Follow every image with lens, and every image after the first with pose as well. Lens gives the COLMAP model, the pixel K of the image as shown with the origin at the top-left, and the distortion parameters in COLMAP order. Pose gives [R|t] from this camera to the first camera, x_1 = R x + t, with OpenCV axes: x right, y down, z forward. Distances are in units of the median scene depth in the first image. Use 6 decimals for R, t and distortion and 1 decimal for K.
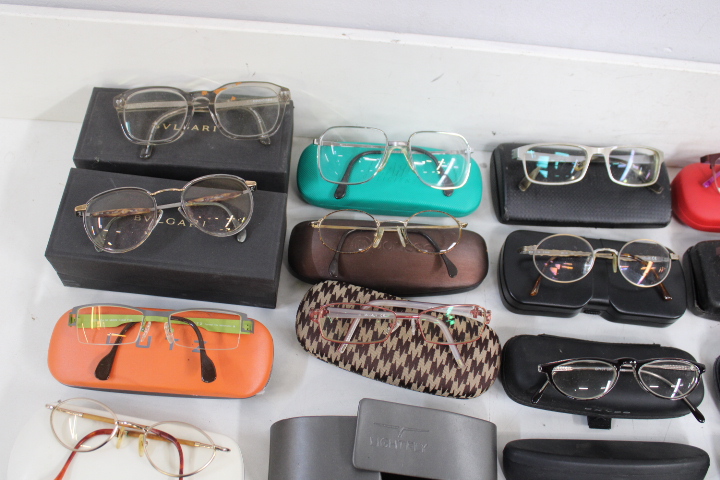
lens RADIAL K [[695.0, 0, 360.0], [0, 695.0, 240.0], [0, 0, 1]] dist [-0.141253, 0.145673]
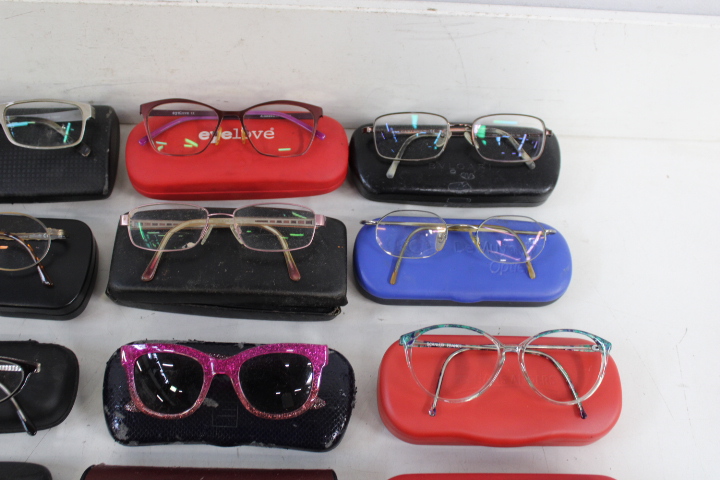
lens RADIAL K [[800.2, 0, 360.0], [0, 800.2, 240.0], [0, 0, 1]] dist [-0.088046, 0.014025]
pose [[0.998568, -0.053485, -0.000773, 0.884884], [0.053468, 0.998462, -0.014687, 0.072893], [0.001558, 0.014625, 0.999892, 0.067196]]
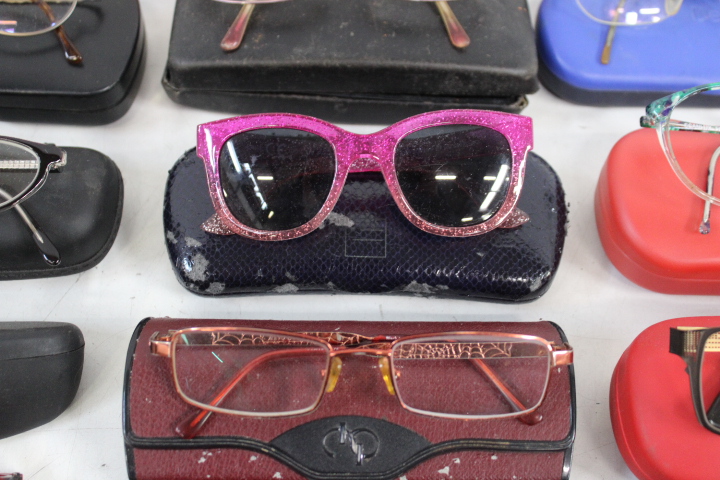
lens RADIAL K [[926.8, 0, 360.0], [0, 926.8, 240.0], [0, 0, 1]] dist [-0.073525, 0.096743]
pose [[0.996849, -0.073096, -0.030819, 0.728223], [0.071057, 0.995498, -0.062729, 0.302872], [0.035266, 0.060342, 0.997555, 0.344252]]
